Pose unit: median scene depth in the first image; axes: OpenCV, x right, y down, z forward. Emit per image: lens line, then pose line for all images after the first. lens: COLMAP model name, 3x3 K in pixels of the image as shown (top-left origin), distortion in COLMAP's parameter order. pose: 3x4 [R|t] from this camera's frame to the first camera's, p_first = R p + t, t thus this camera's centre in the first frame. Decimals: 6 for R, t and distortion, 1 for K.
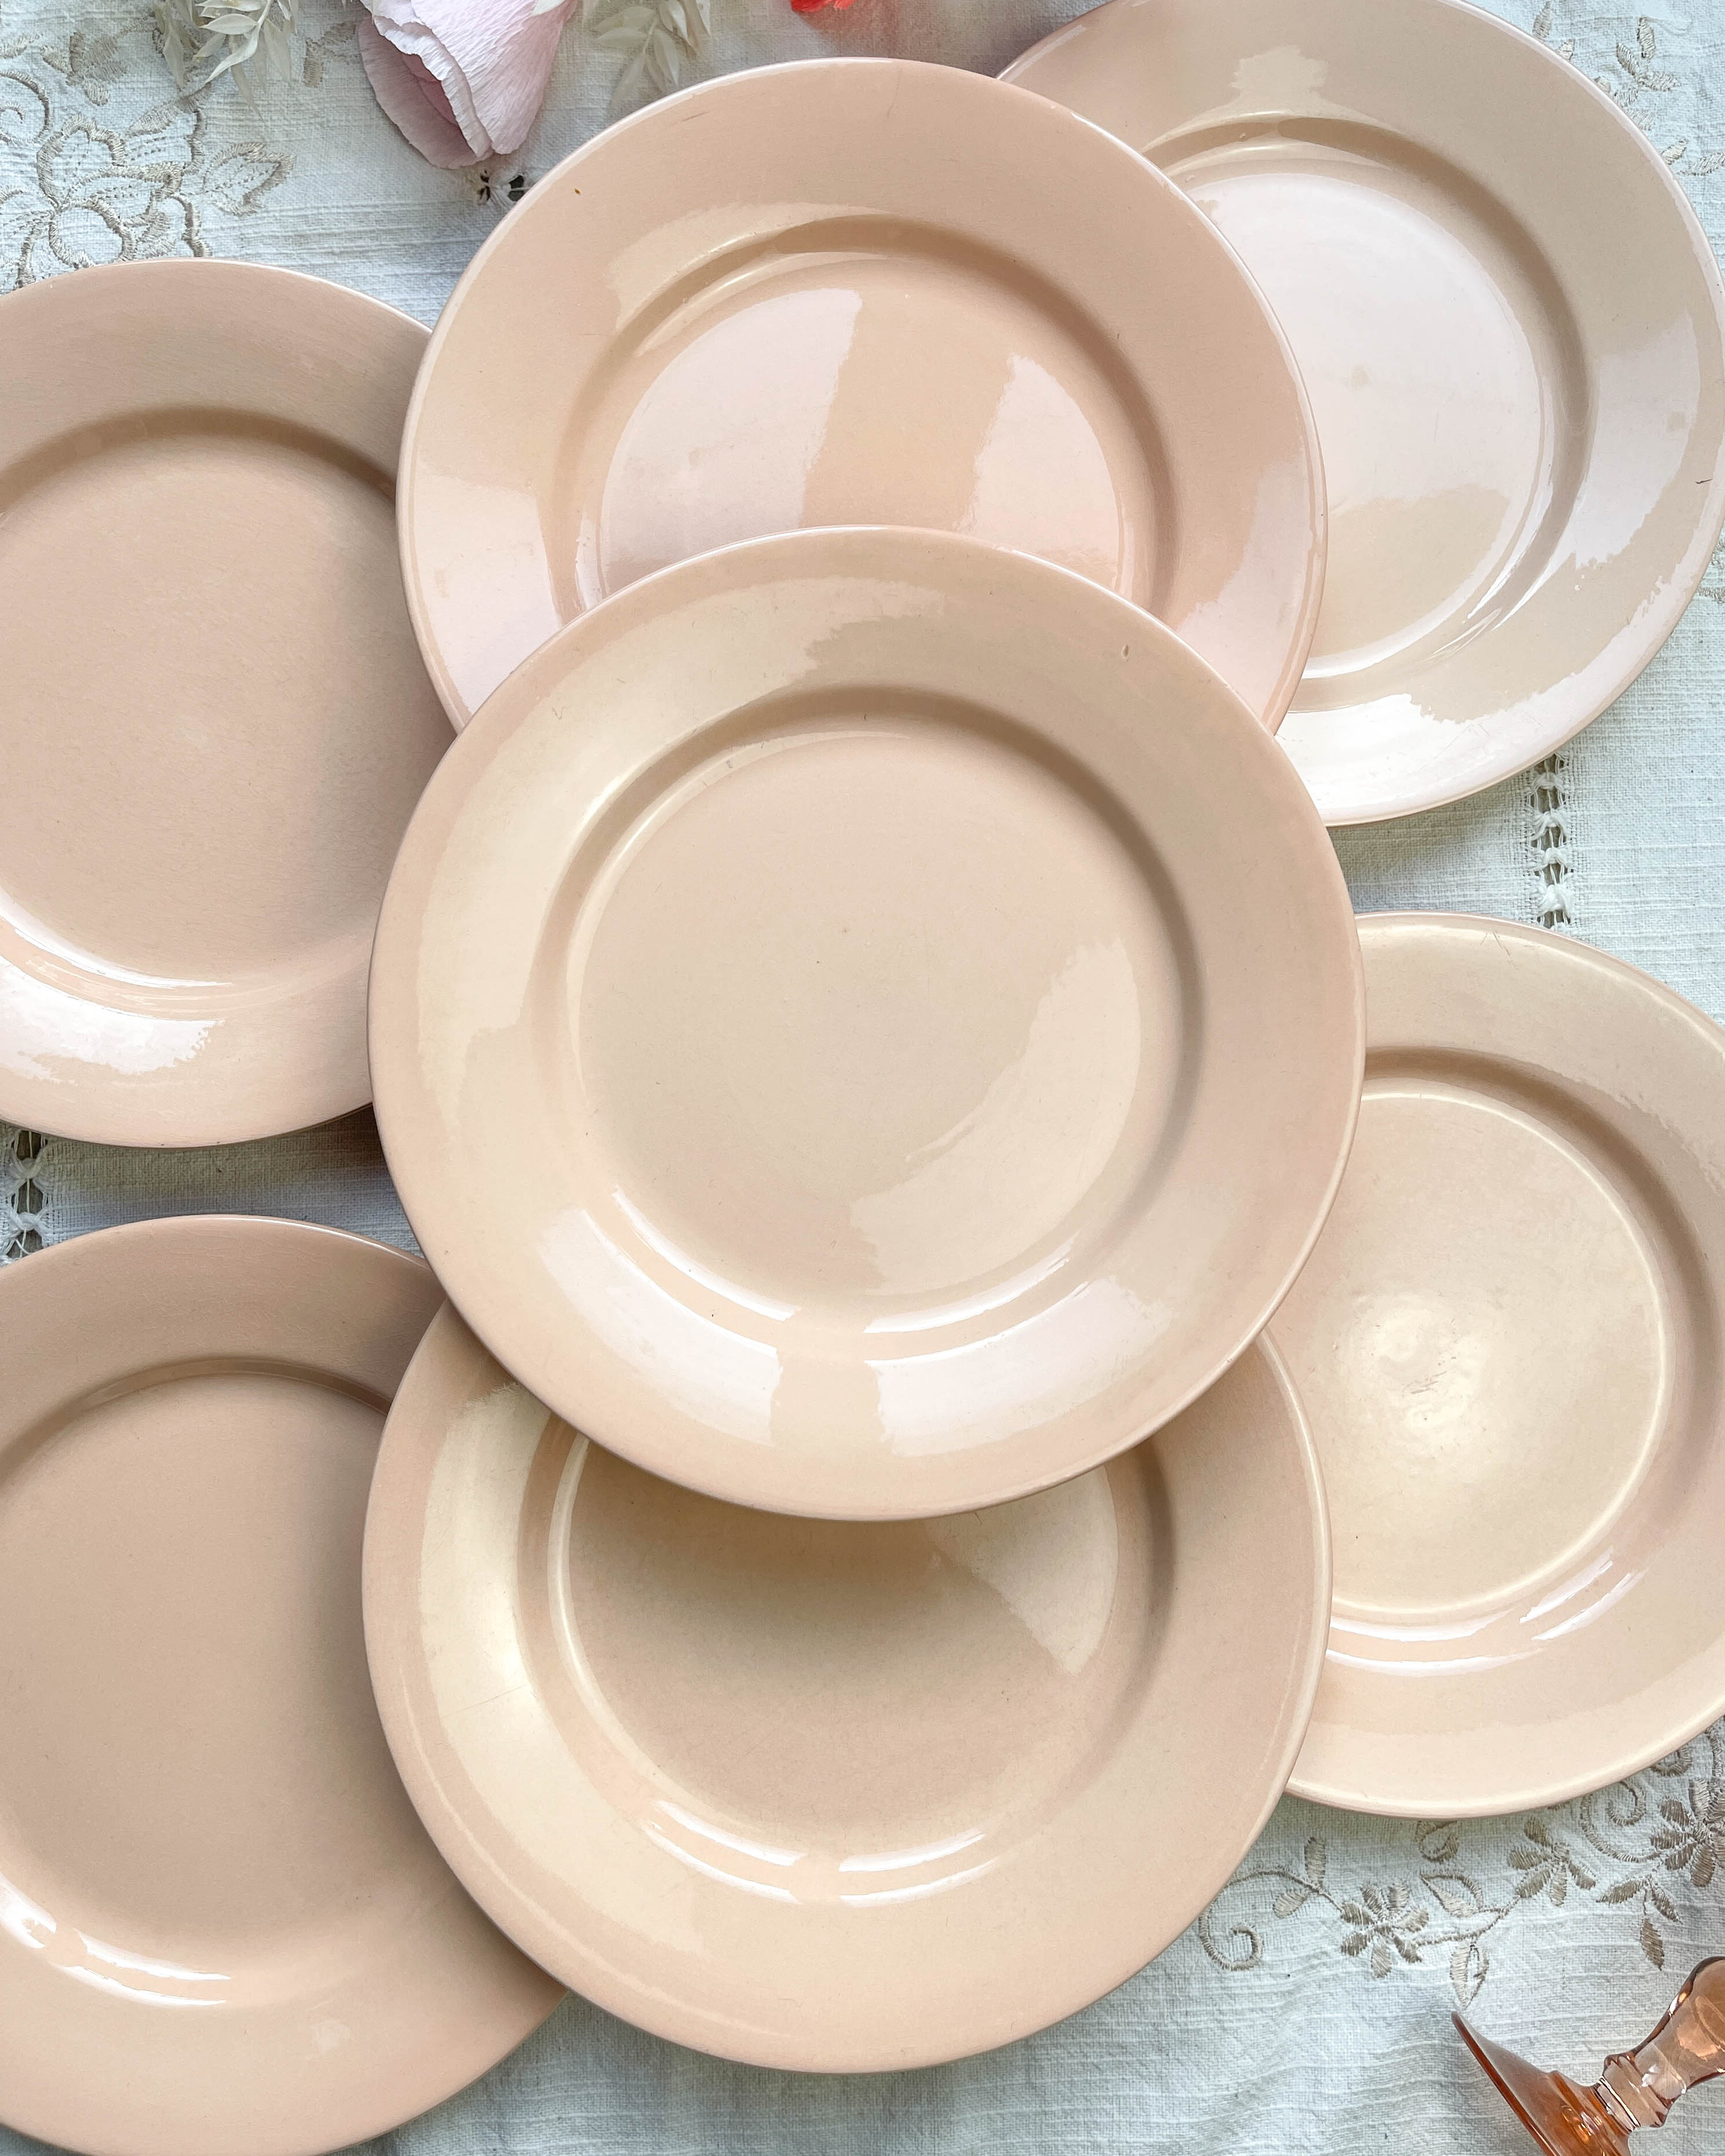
lens RADIAL K [[1781.6, 0, 875.5], [0, 1781.6, 1089.0], [0, 0, 1]] dist [0.088734, -0.145011]
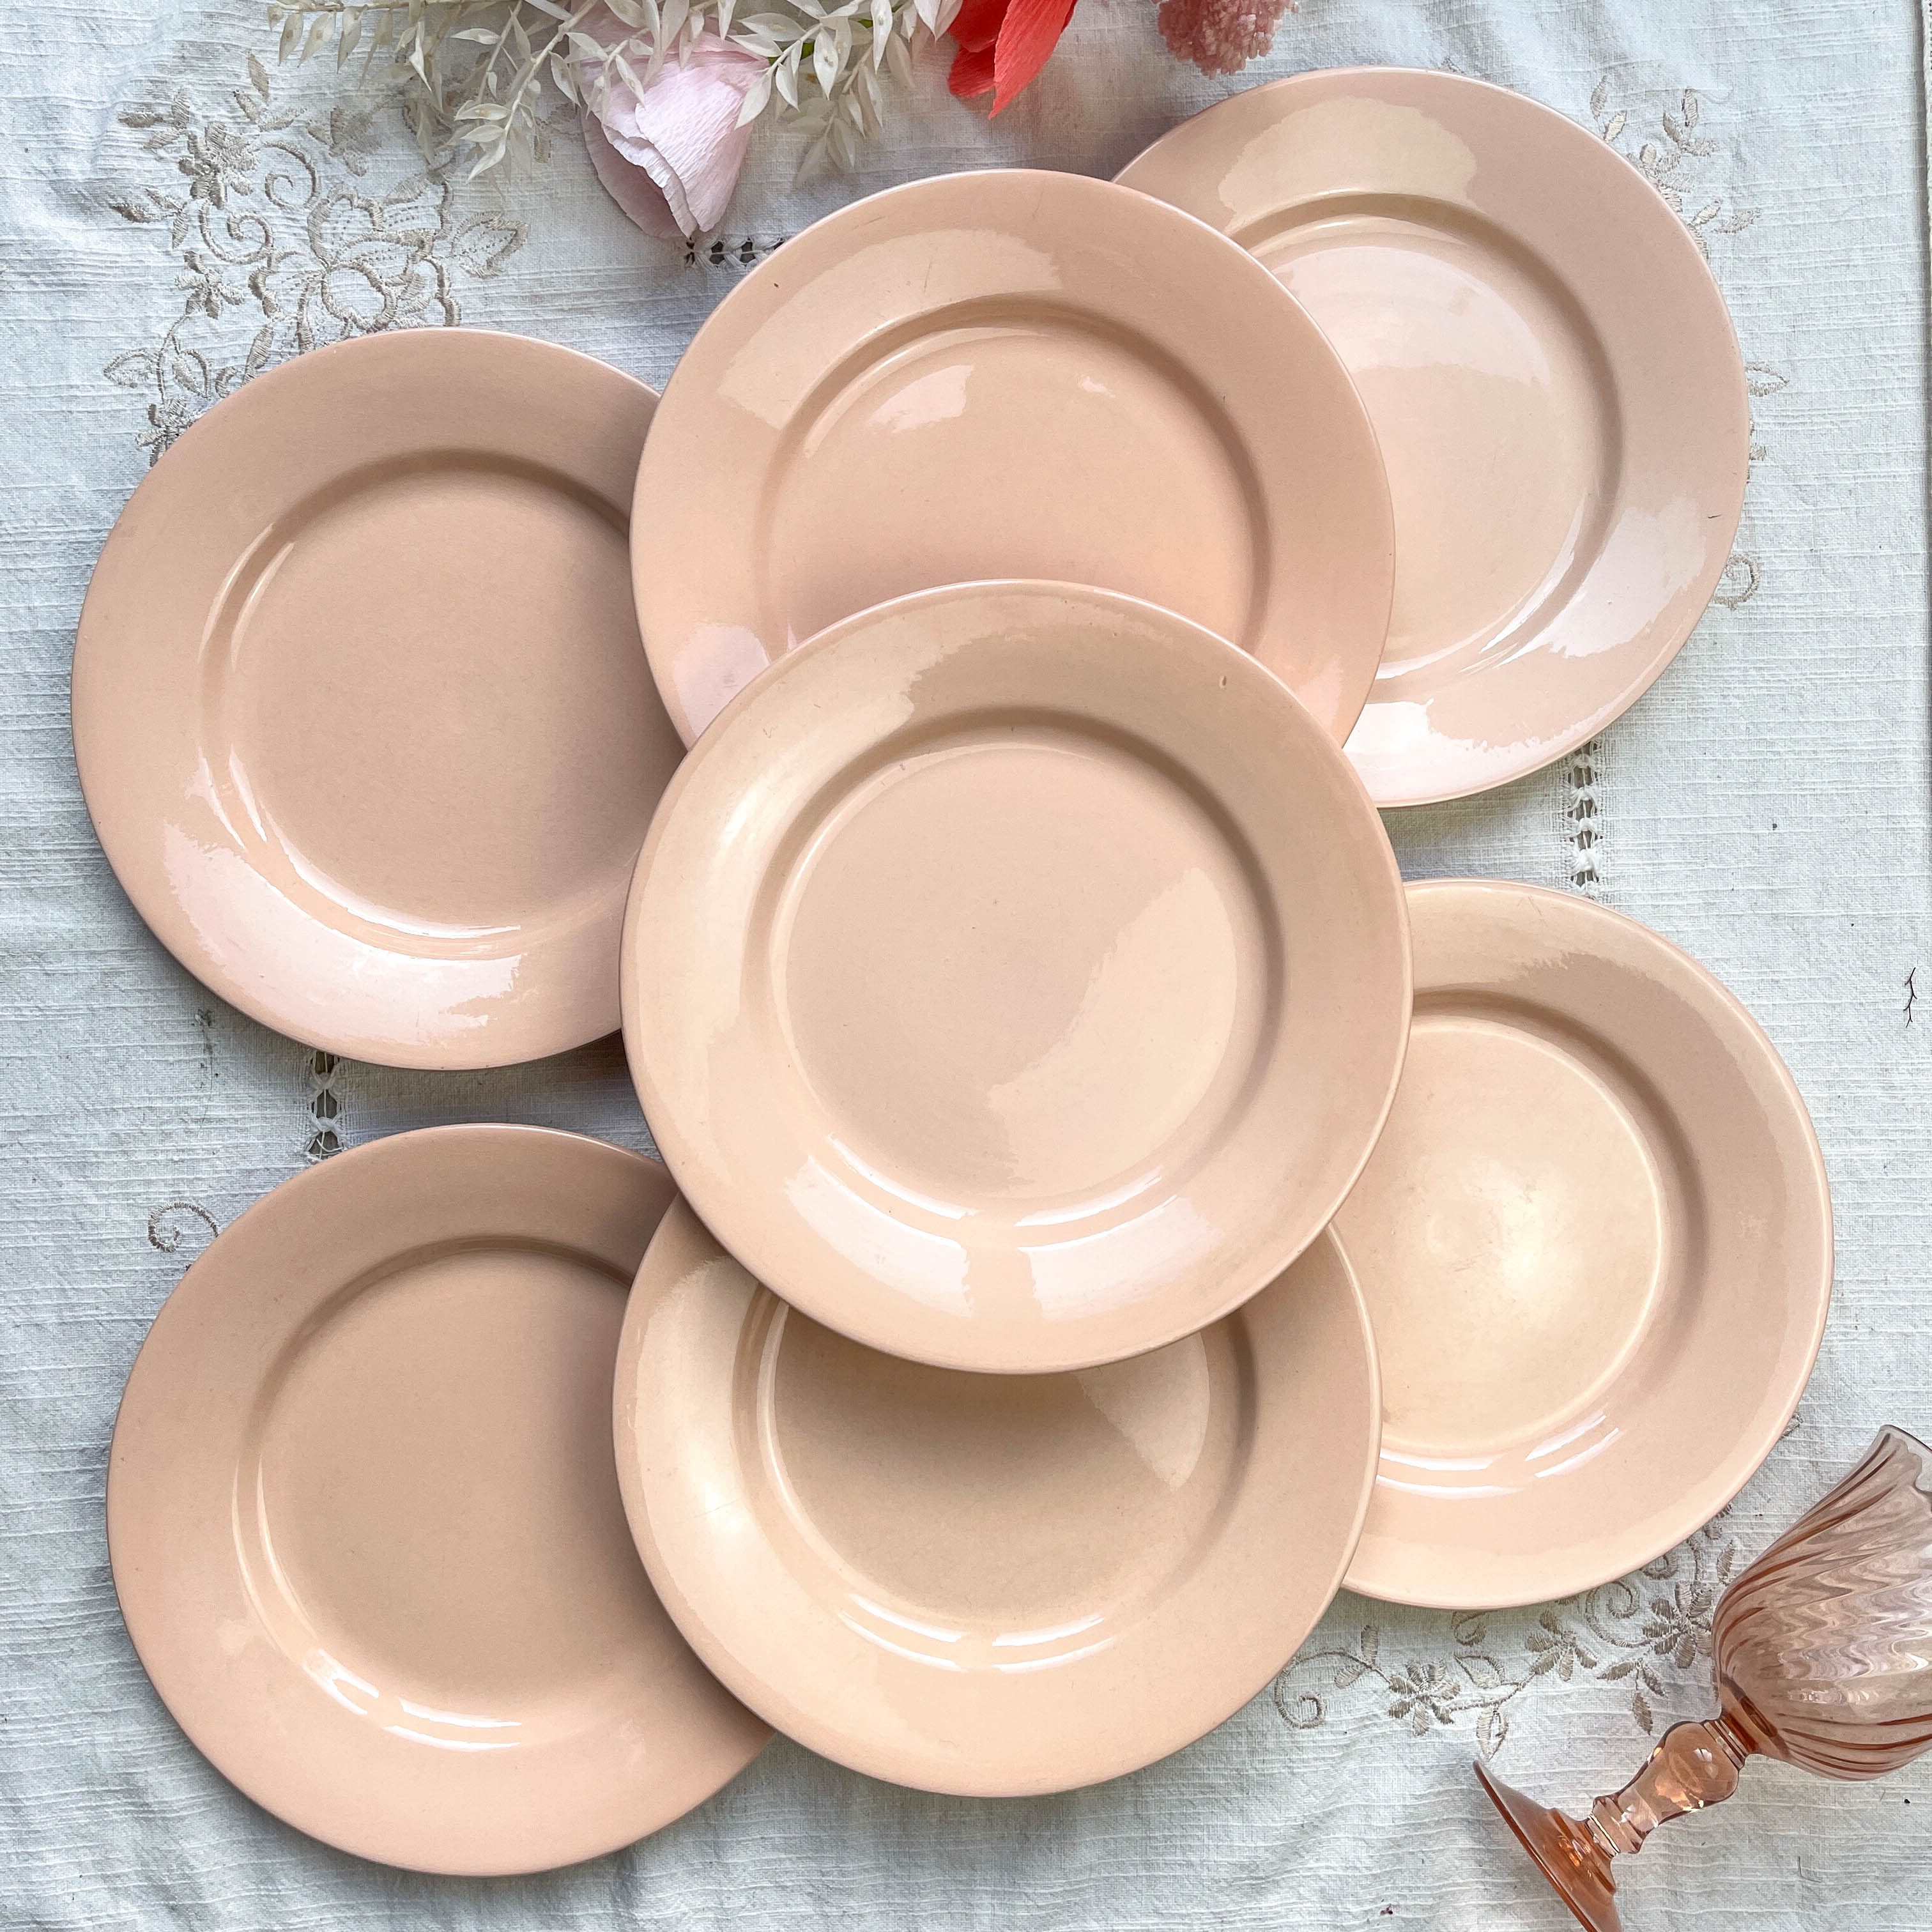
lens RADIAL K [[2012.9, 0, 970.1], [0, 2012.9, 996.5], [0, 0, 1]] dist [0.016692, -0.003686]
pose [[0.999919, 0.004461, -0.011910, -0.016094], [-0.003739, 0.998197, 0.059913, -0.097847], [0.012156, -0.059864, 0.998133, -0.359557]]
